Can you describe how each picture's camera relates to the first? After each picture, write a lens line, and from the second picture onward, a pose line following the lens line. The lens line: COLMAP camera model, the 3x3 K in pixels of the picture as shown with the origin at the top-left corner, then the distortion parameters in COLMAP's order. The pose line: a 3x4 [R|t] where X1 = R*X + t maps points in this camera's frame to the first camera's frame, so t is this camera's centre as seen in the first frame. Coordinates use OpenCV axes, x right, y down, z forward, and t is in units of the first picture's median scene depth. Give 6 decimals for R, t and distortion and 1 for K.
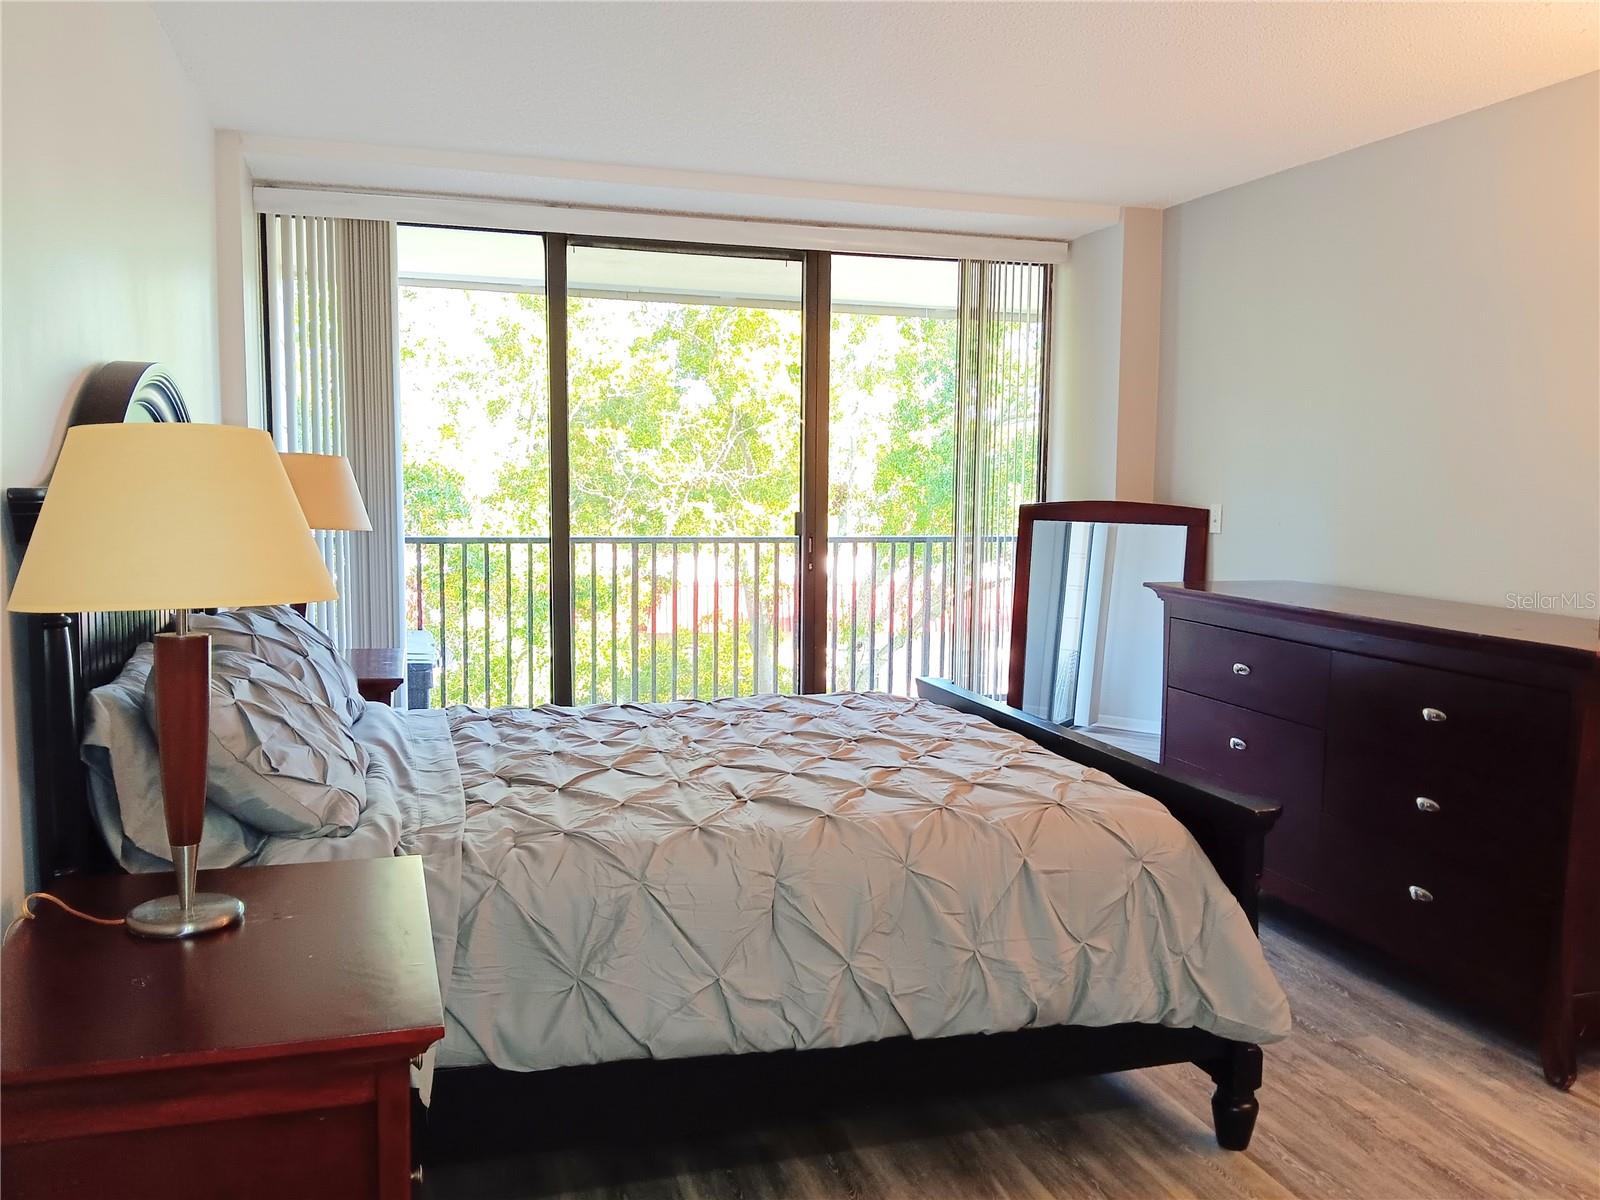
lens RADIAL K [[1207.0, 0, 800.0], [0, 1207.0, 600.0], [0, 0, 1]] dist [0.027387, -0.103283]
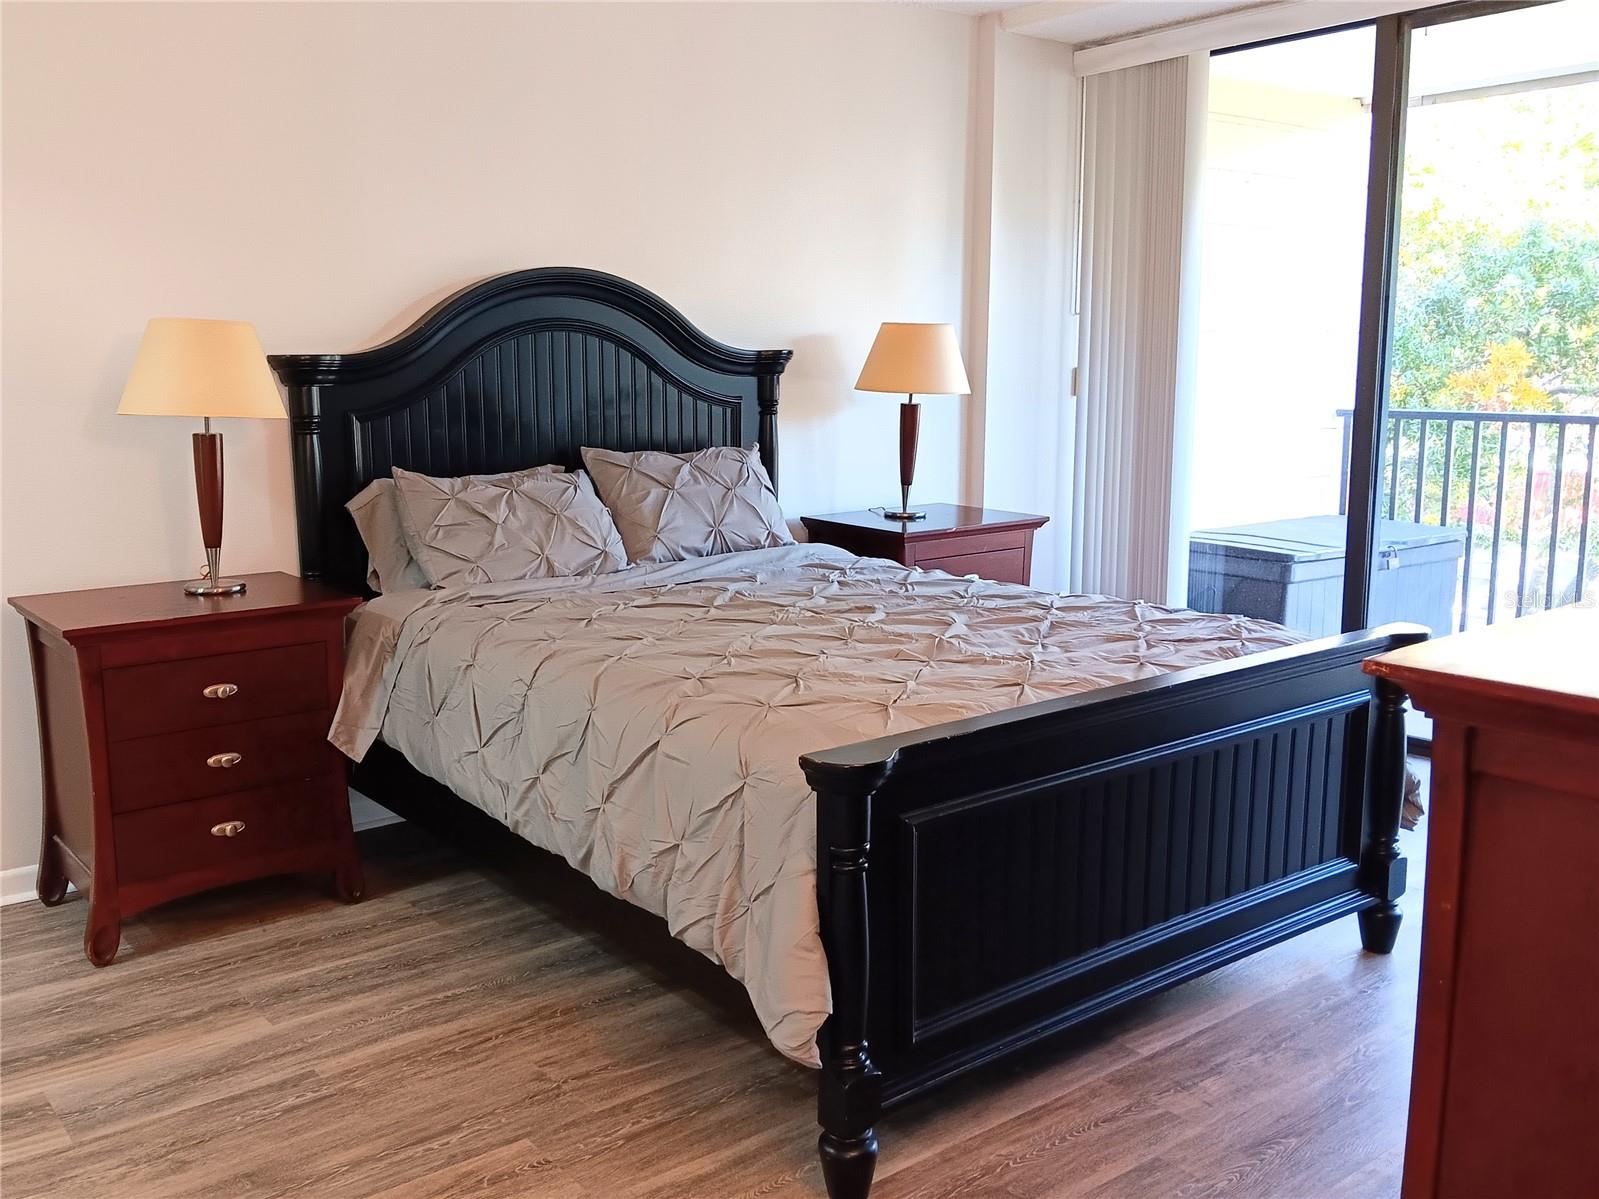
lens RADIAL K [[1404.0, 0, 799.5], [0, 1404.0, 599.5], [0, 0, 1]] dist [0.002377, -0.014647]
pose [[0.380225, 0.146278, -0.913253, 0.531432], [-0.076931, 0.988994, 0.126380, -0.016260], [0.921689, 0.022204, 0.387294, 0.297702]]
